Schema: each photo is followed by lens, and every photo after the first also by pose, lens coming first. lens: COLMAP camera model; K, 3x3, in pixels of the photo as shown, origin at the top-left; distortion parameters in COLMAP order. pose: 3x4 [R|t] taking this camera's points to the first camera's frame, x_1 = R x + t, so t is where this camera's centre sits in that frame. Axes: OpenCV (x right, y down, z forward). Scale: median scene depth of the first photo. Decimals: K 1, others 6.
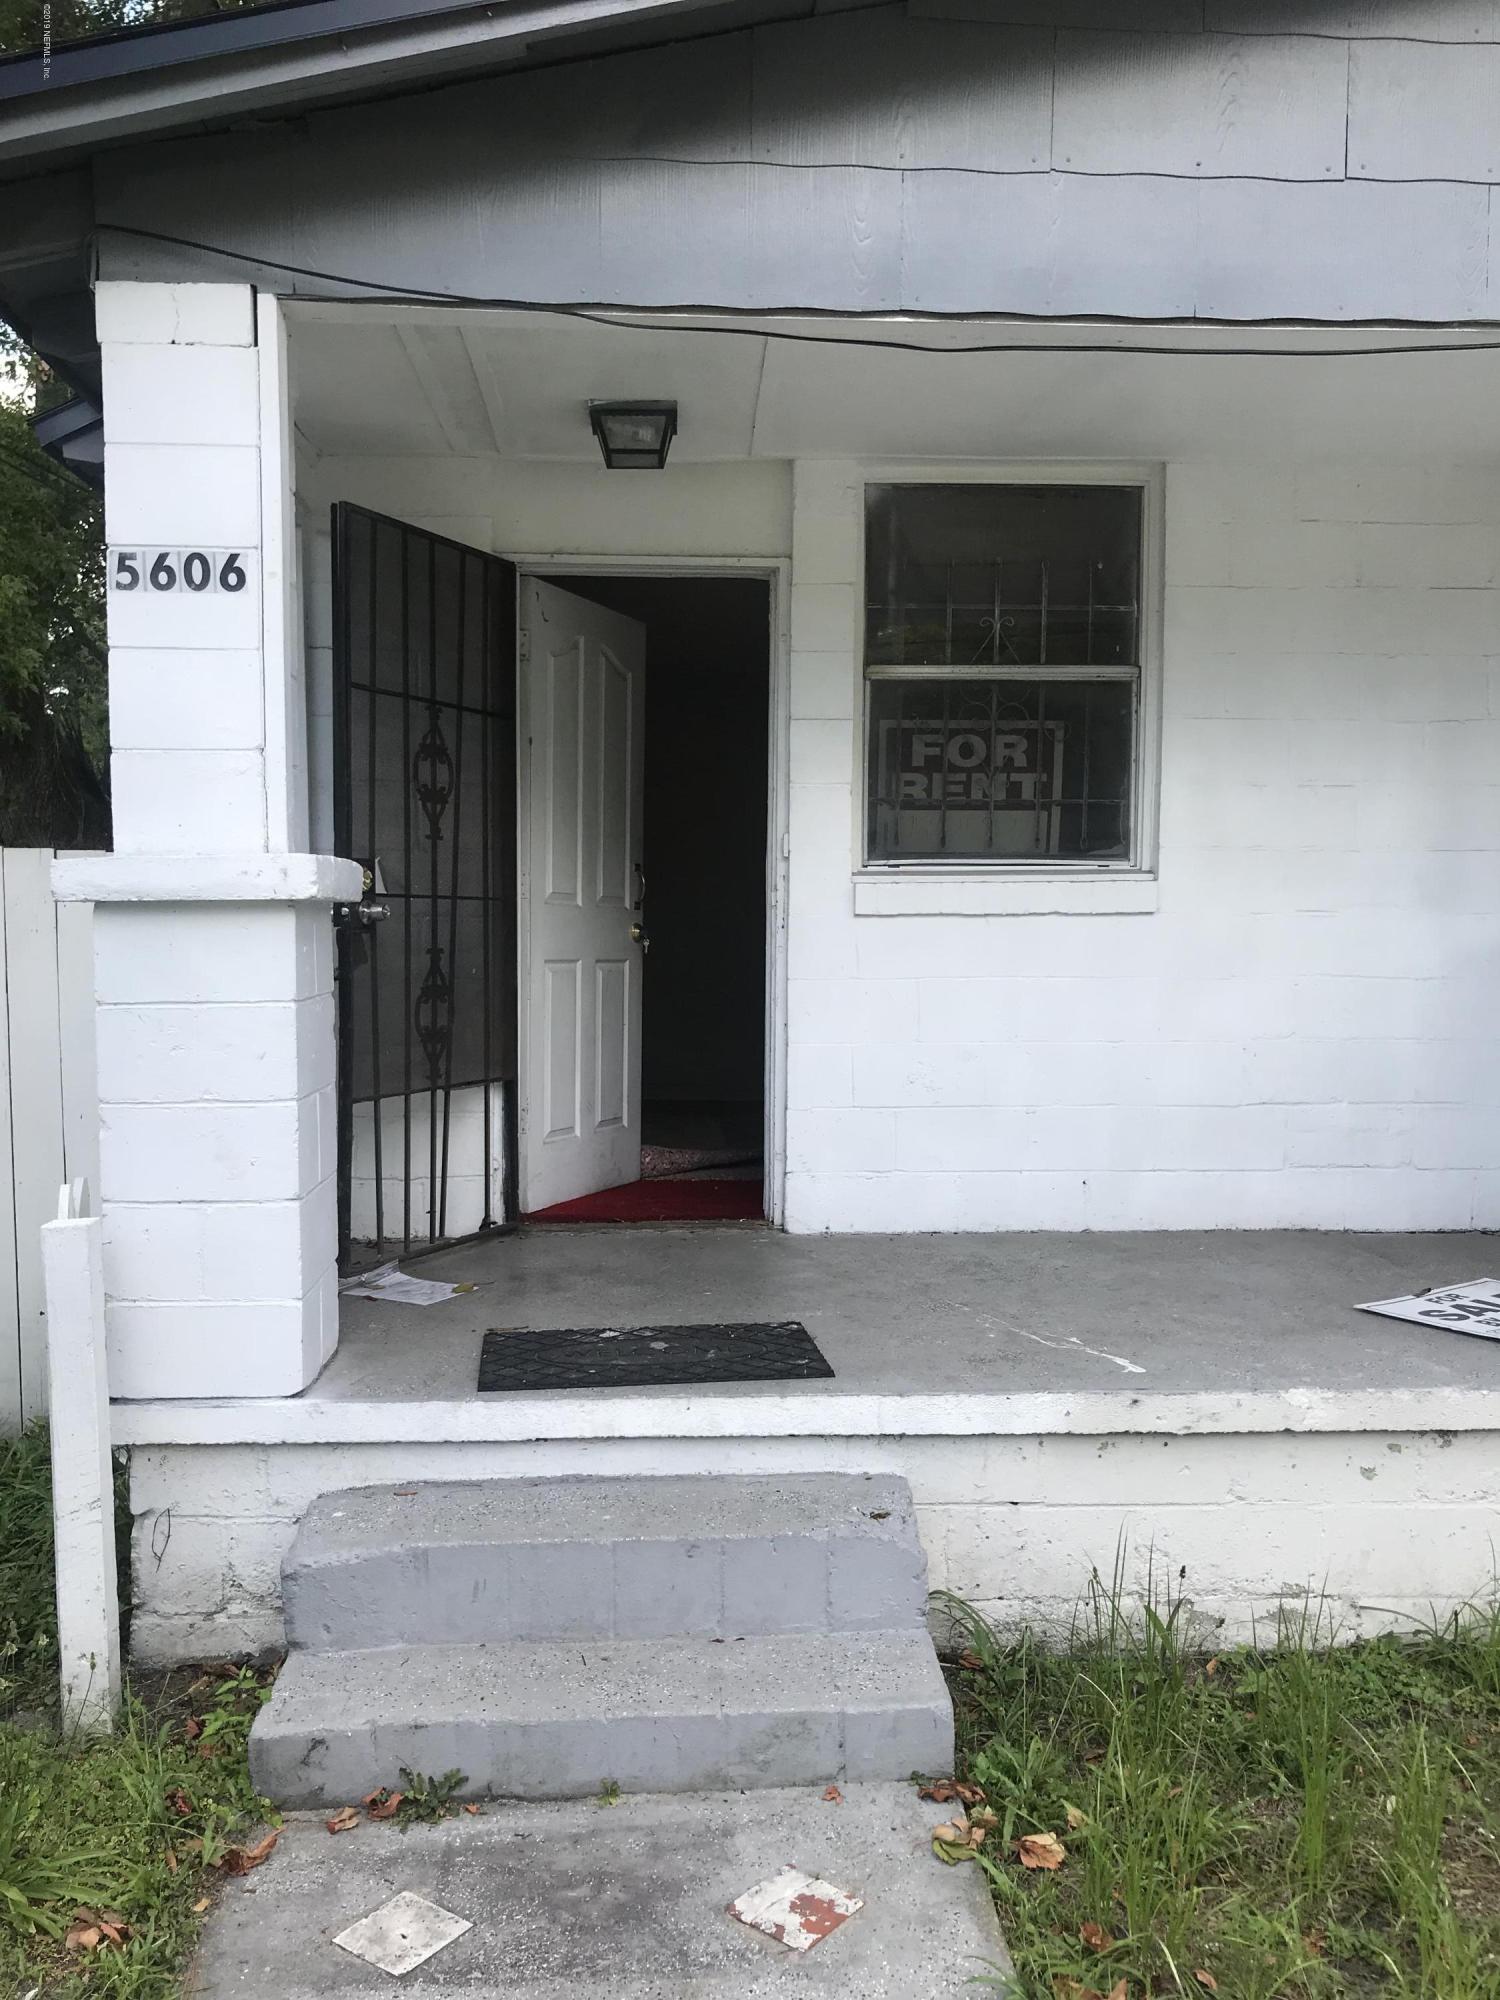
lens RADIAL K [[1618.2, 0, 748.7], [0, 1618.2, 997.7], [0, 0, 1]] dist [0.018281, -0.020733]
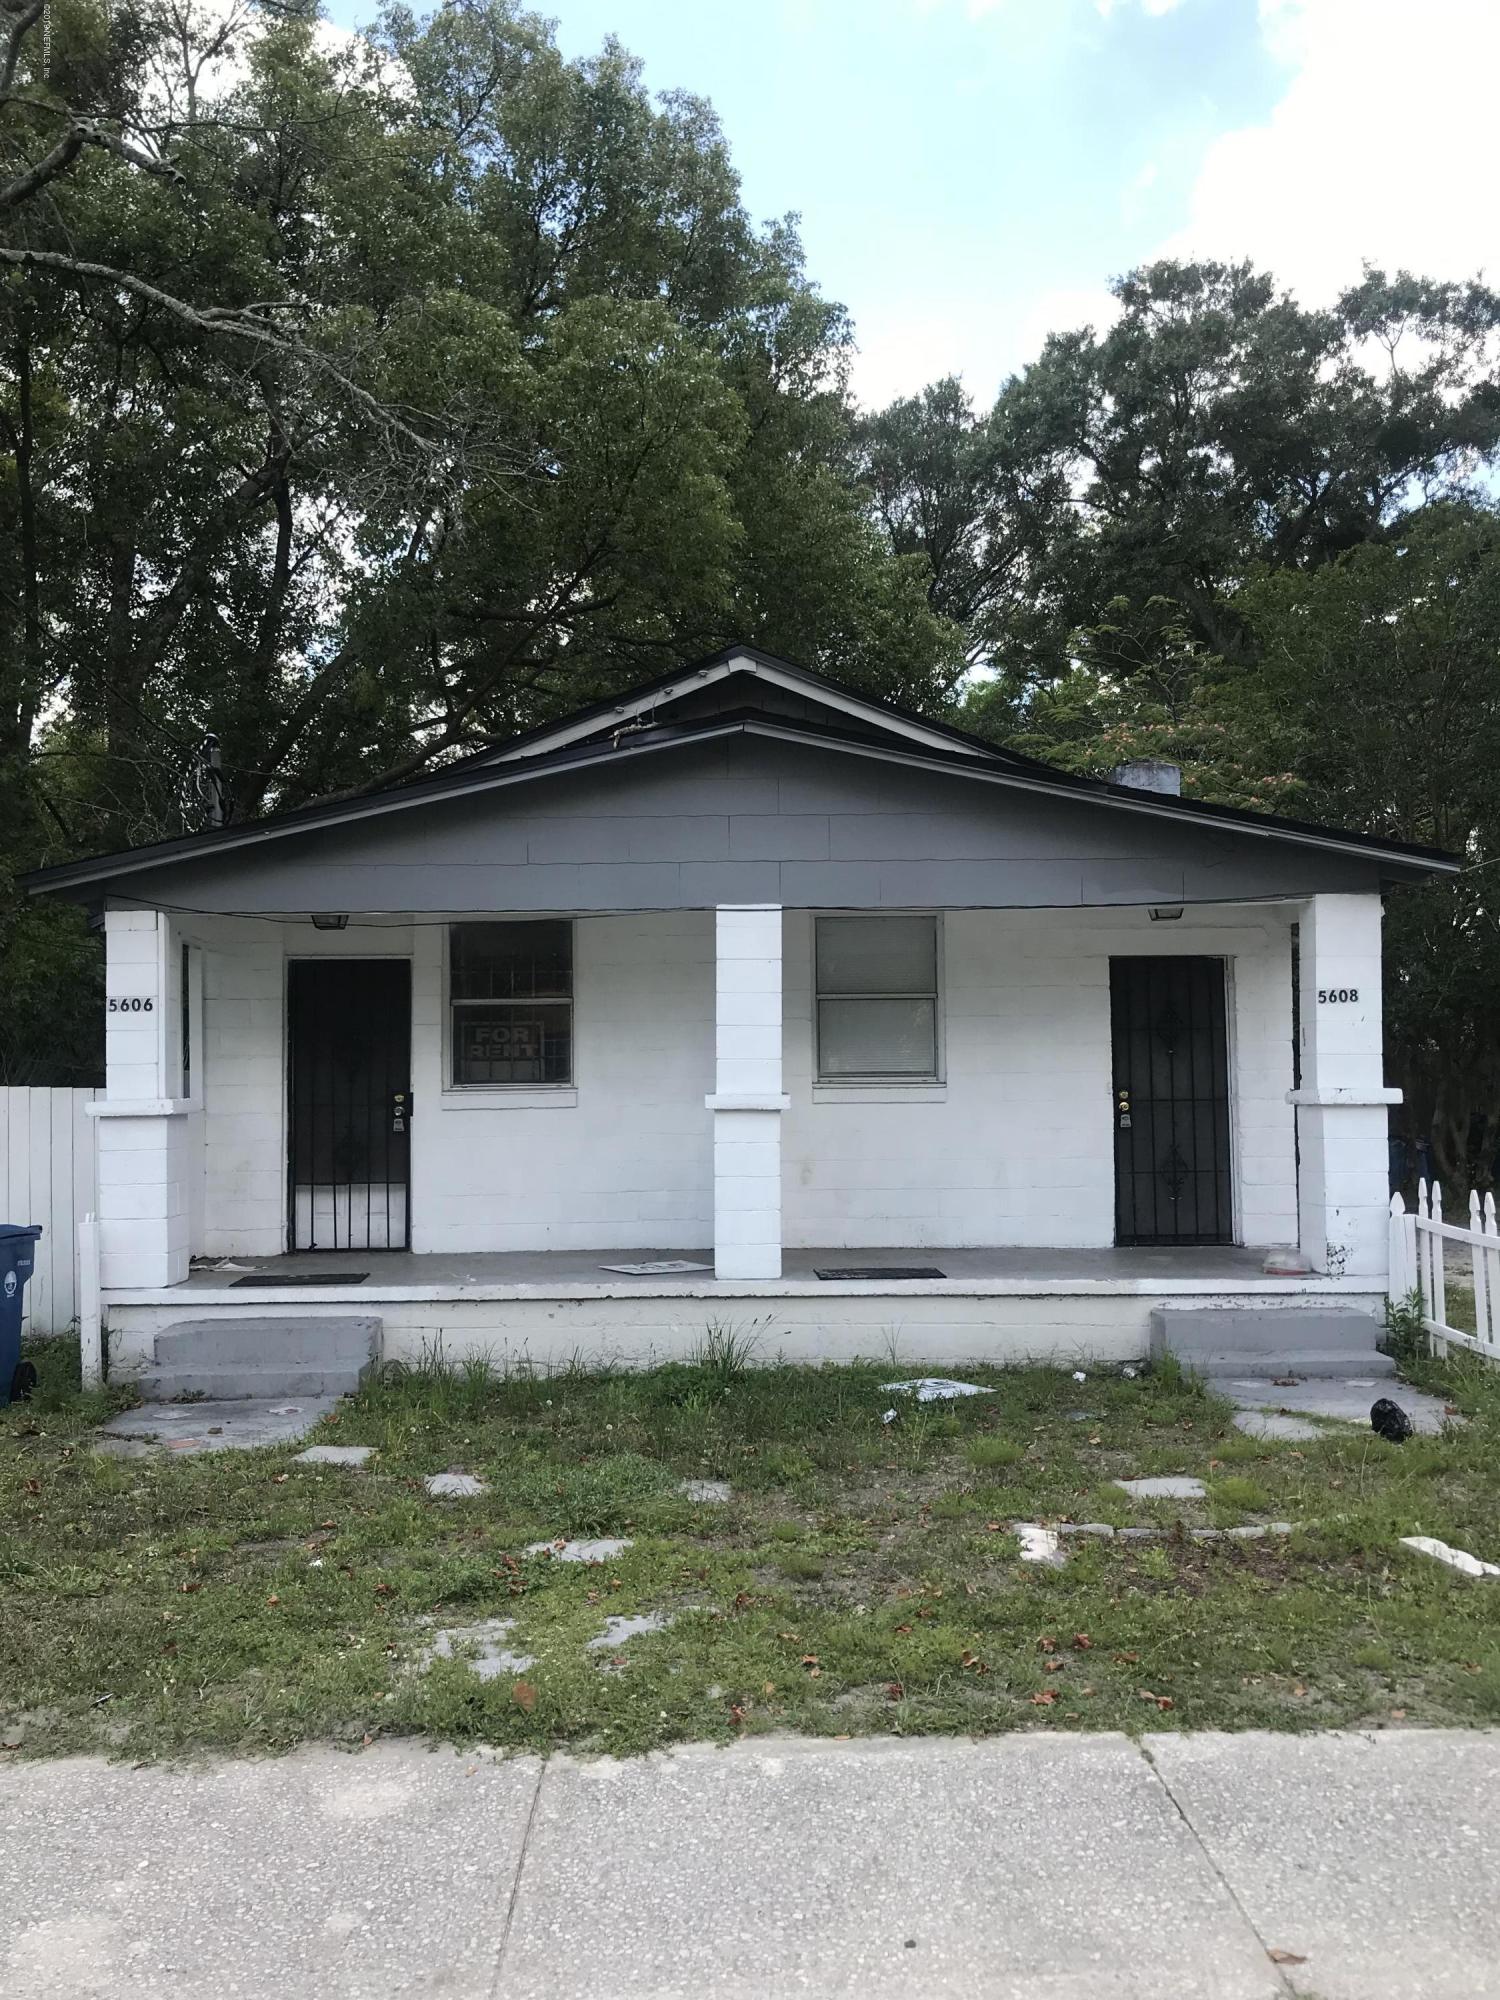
lens RADIAL K [[1618.2, 0, 751.0], [0, 1618.2, 1003.1], [0, 0, 1]] dist [0.018281, -0.020733]
pose [[0.998808, -0.019277, -0.044844, 0.860952], [0.014793, 0.995050, -0.098264, 0.040922], [0.046516, 0.097483, 0.994150, -1.783980]]
